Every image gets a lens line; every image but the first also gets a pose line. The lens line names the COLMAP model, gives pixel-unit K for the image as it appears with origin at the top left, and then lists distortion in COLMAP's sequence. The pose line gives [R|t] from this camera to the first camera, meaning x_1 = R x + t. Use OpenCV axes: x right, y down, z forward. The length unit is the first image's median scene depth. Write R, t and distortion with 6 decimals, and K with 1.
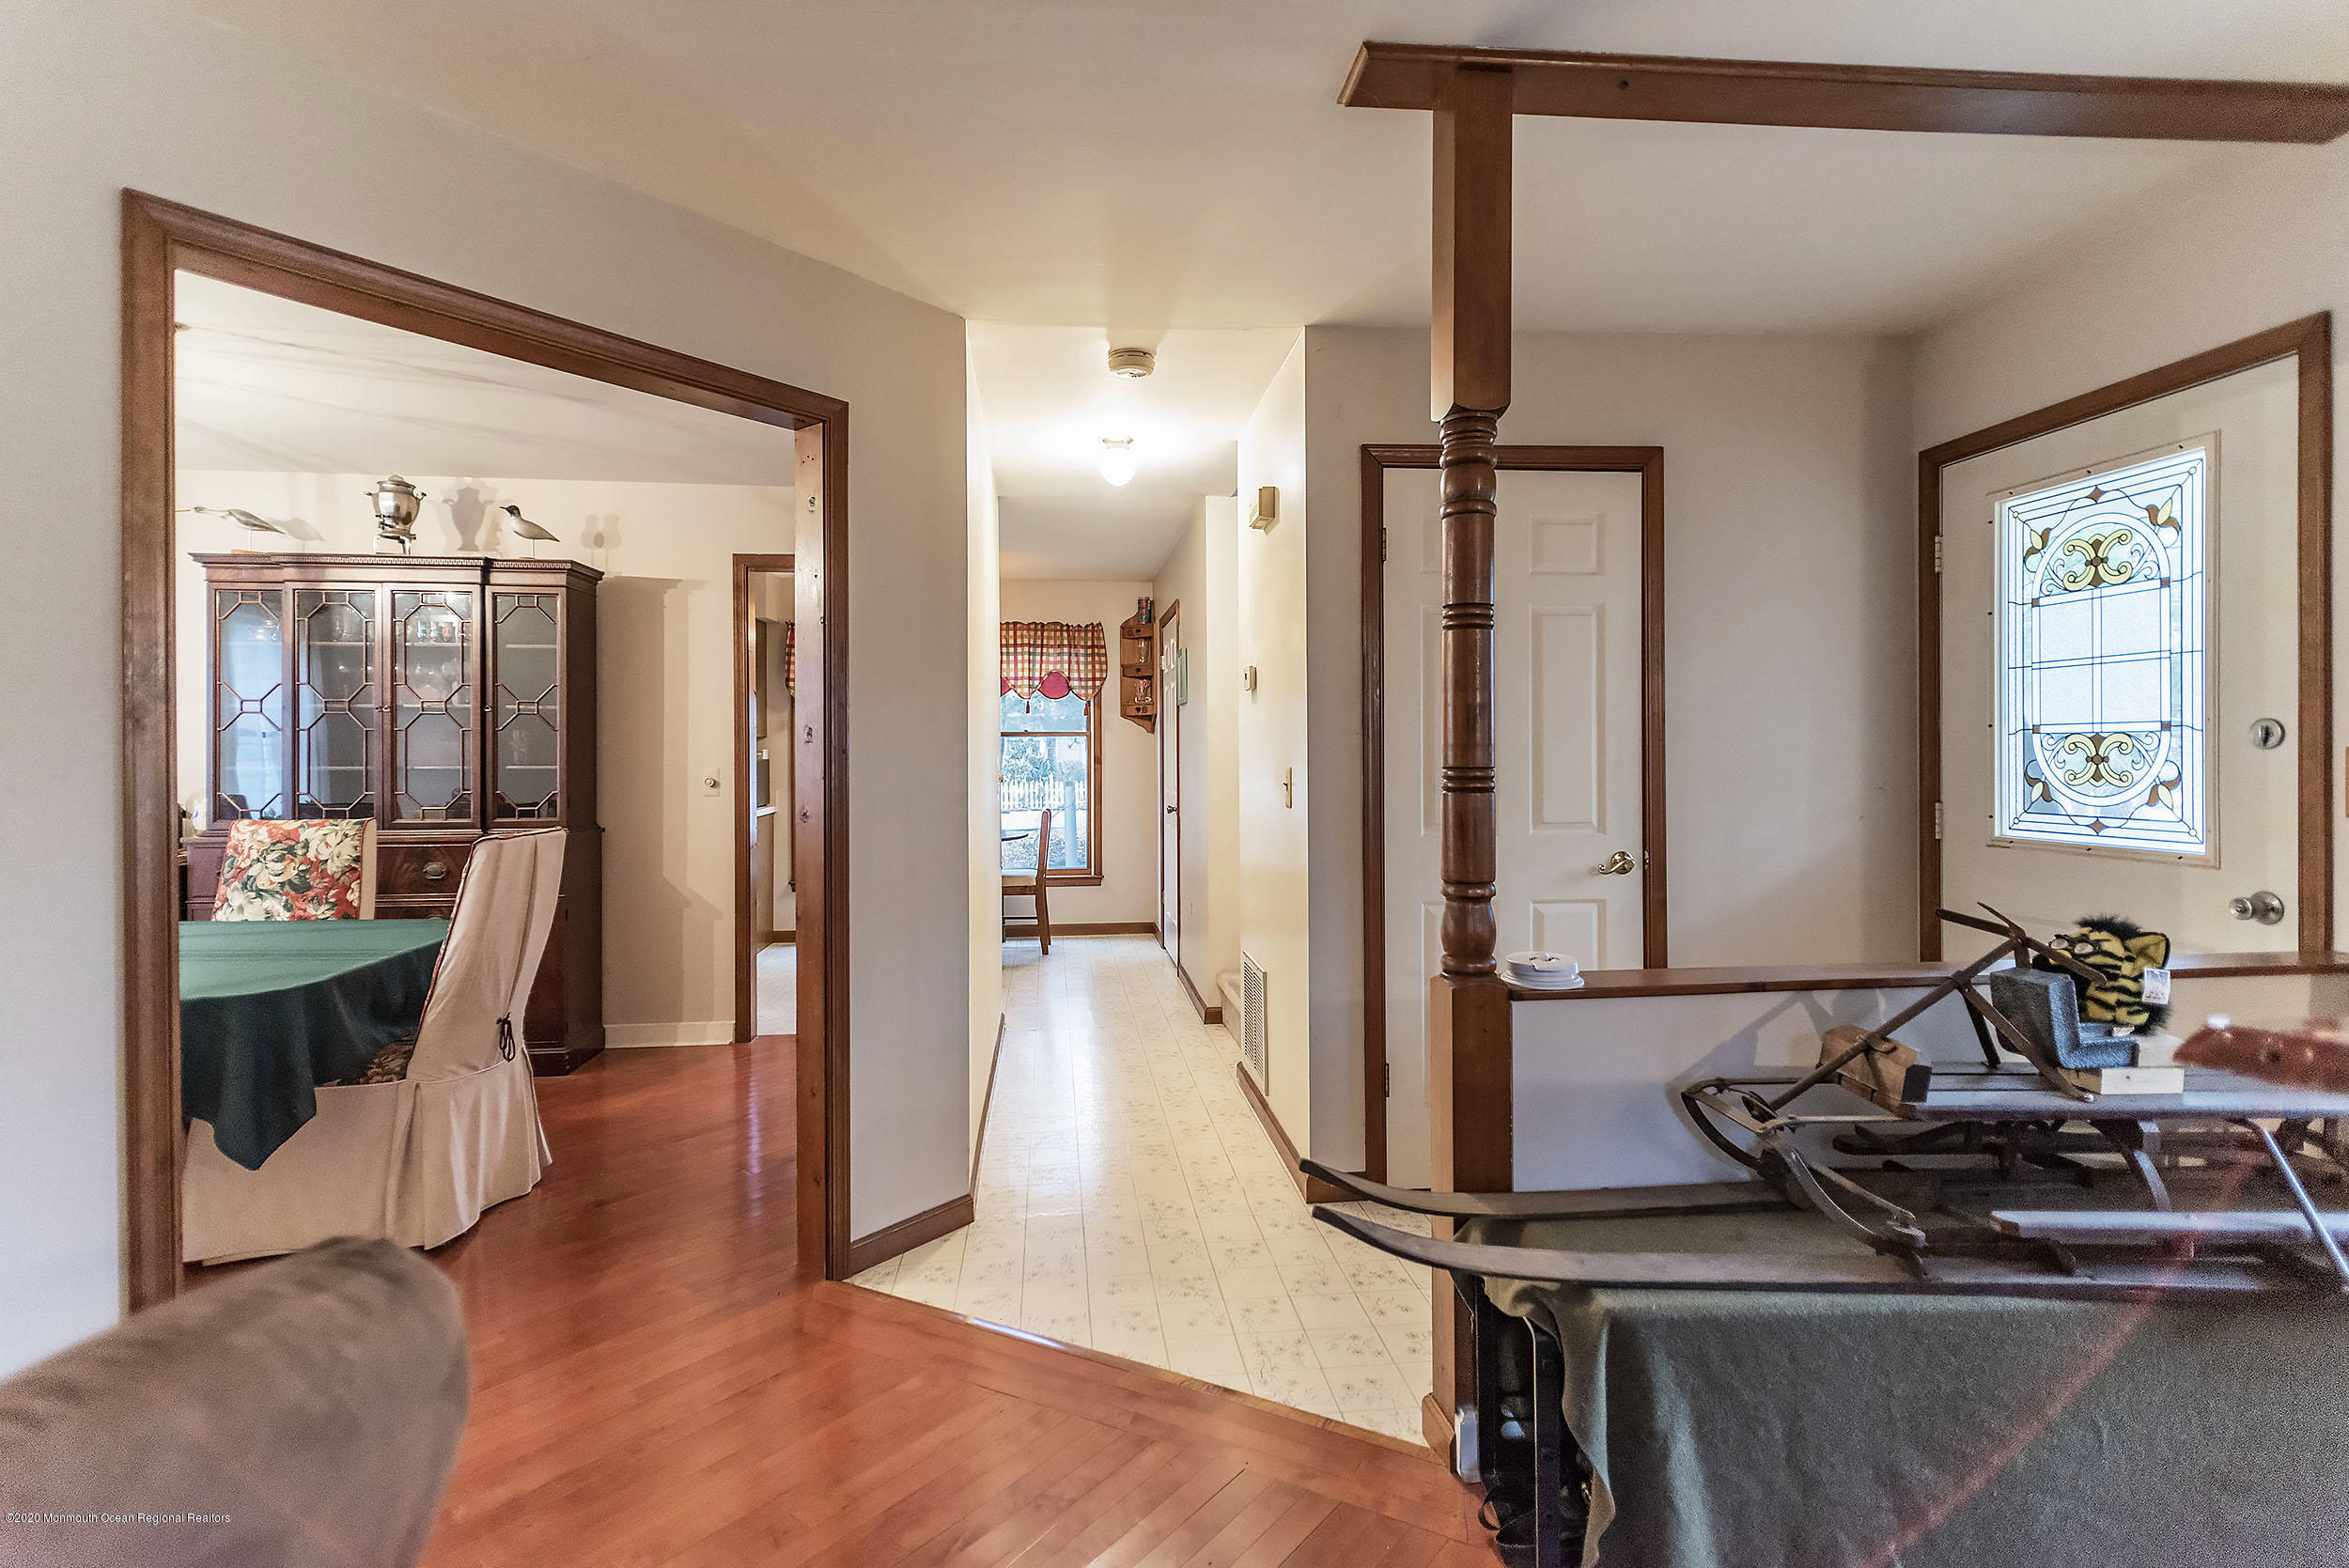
lens RADIAL K [[1146.0, 0, 1197.3], [0, 1146.0, 749.0], [0, 0, 1]] dist [0.016520, -0.005952]
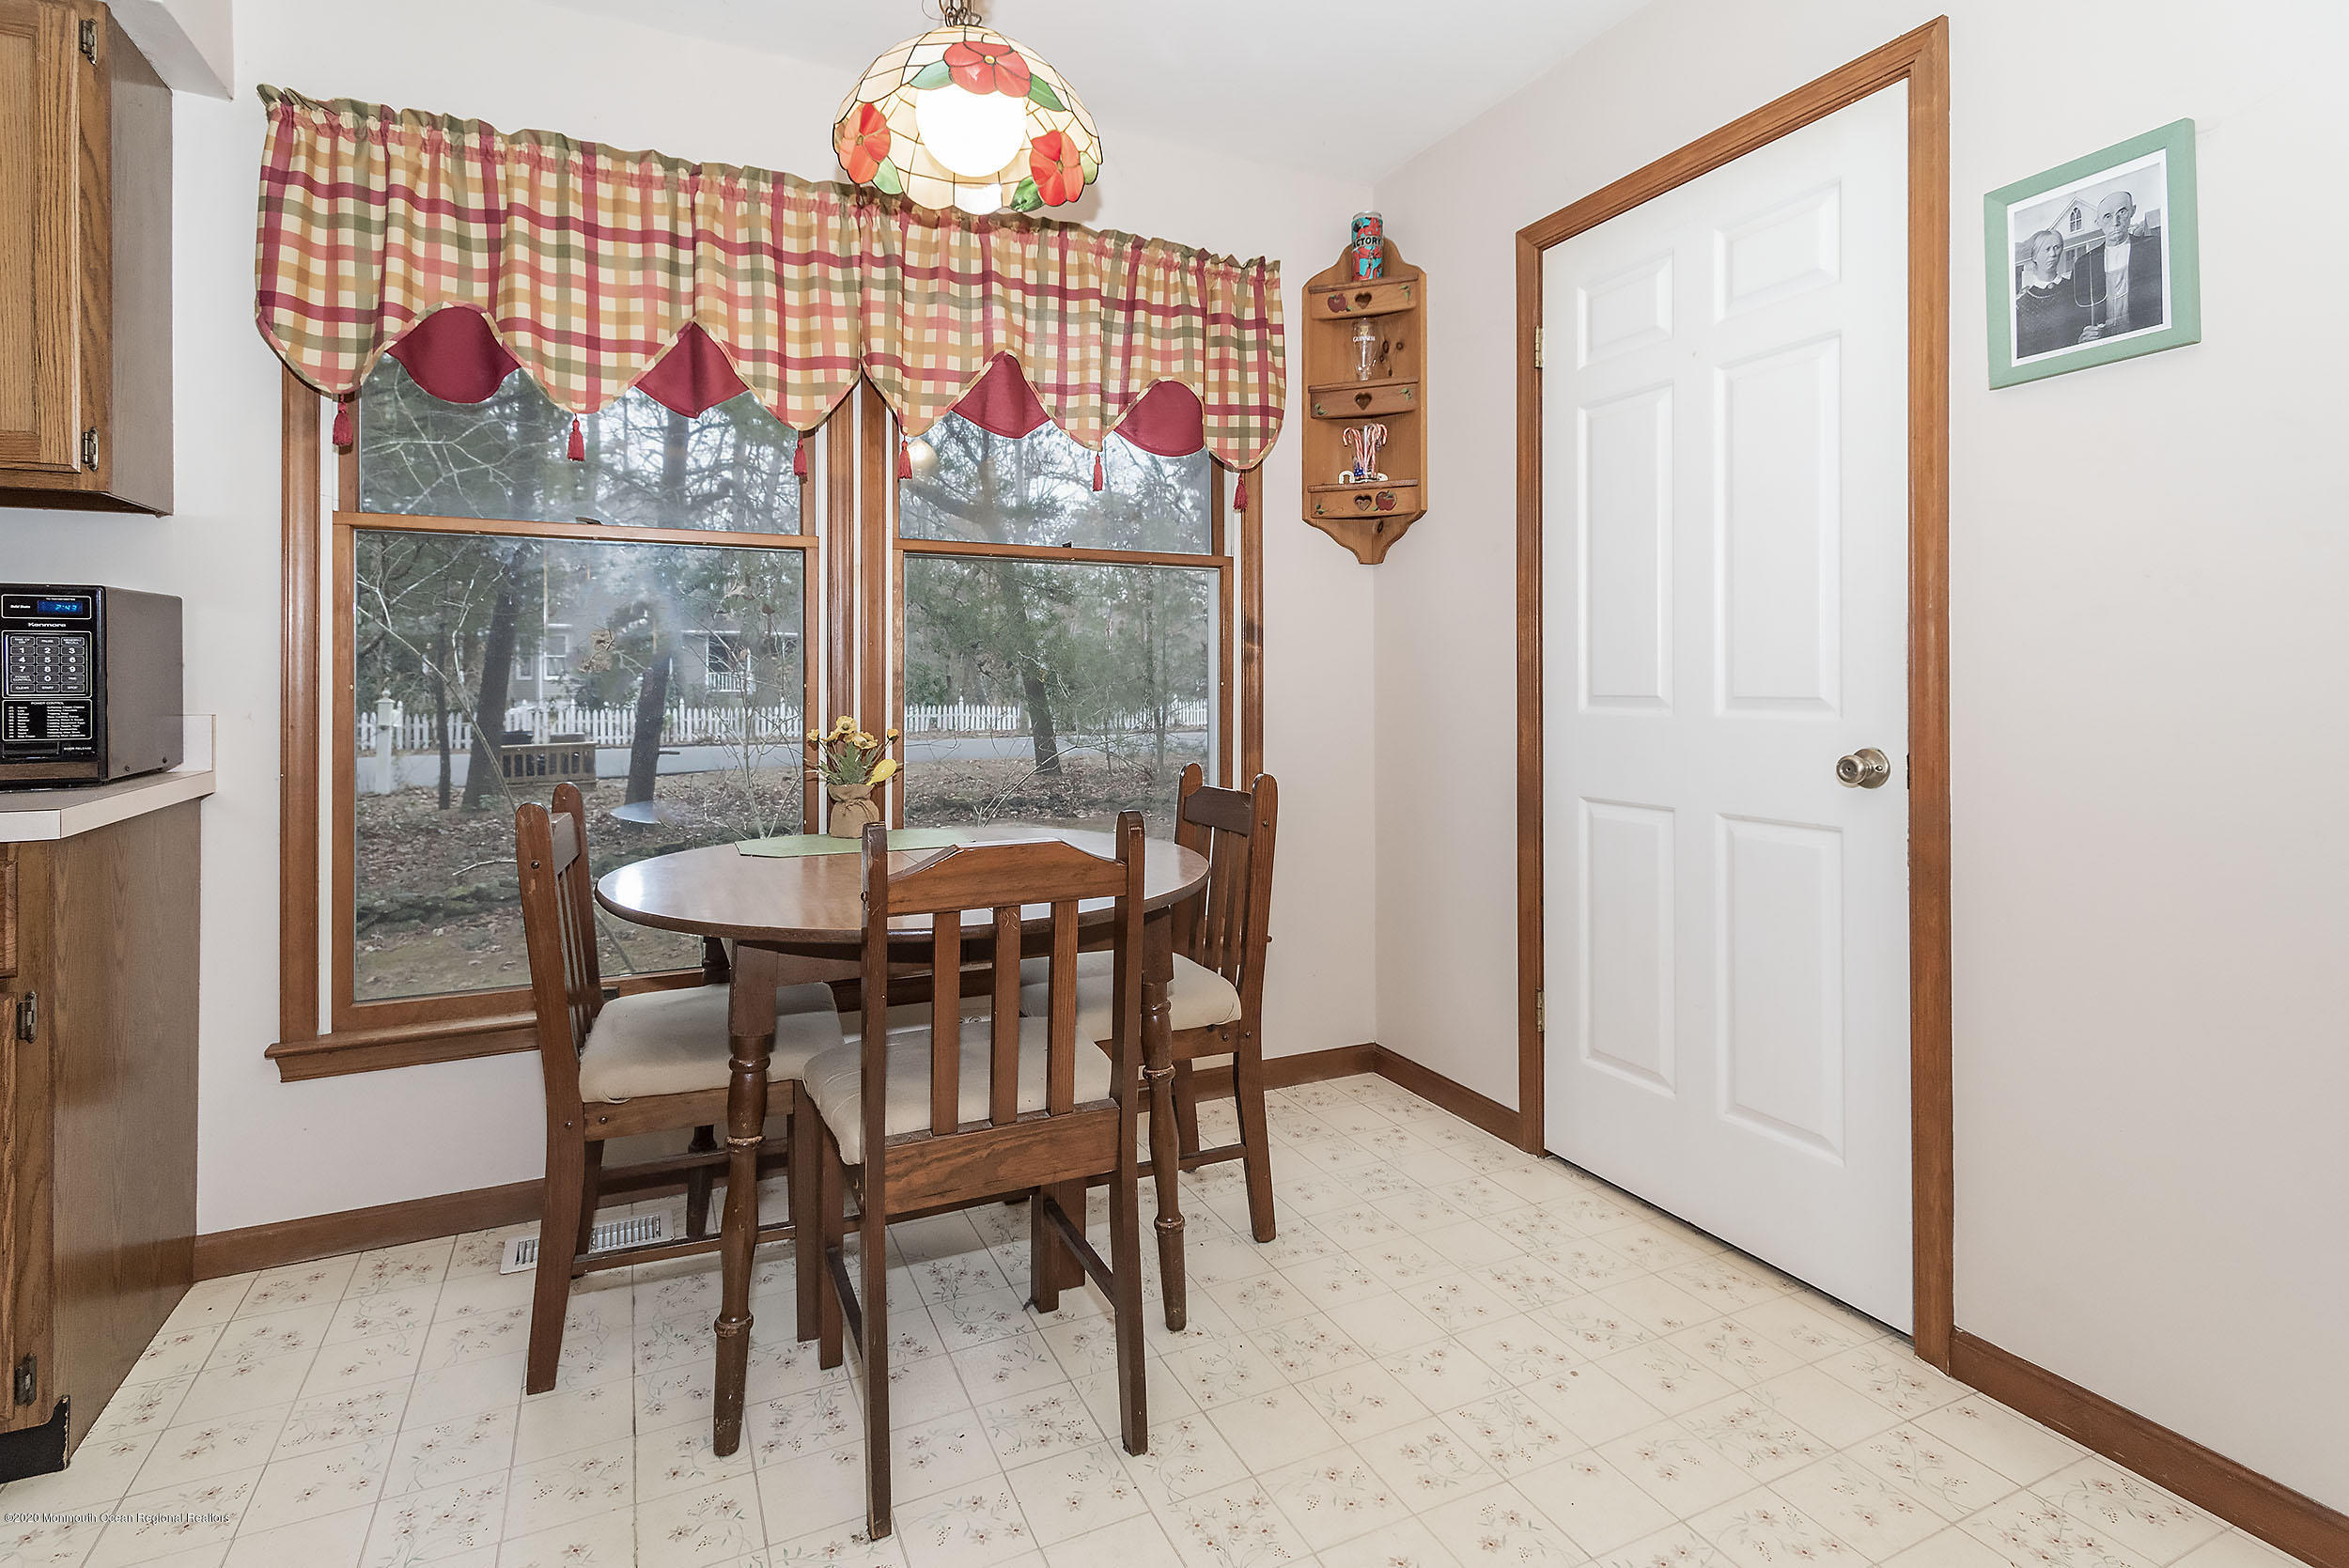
lens RADIAL K [[1146.0, 0, 1175.2], [0, 1146.0, 681.2], [0, 0, 1]] dist [0.016520, -0.005952]
pose [[0.946301, 0.003129, 0.323271, -0.470221], [-0.003271, 0.999995, -0.000105, 0.051271], [-0.323270, -0.000958, 0.946306, 1.314408]]
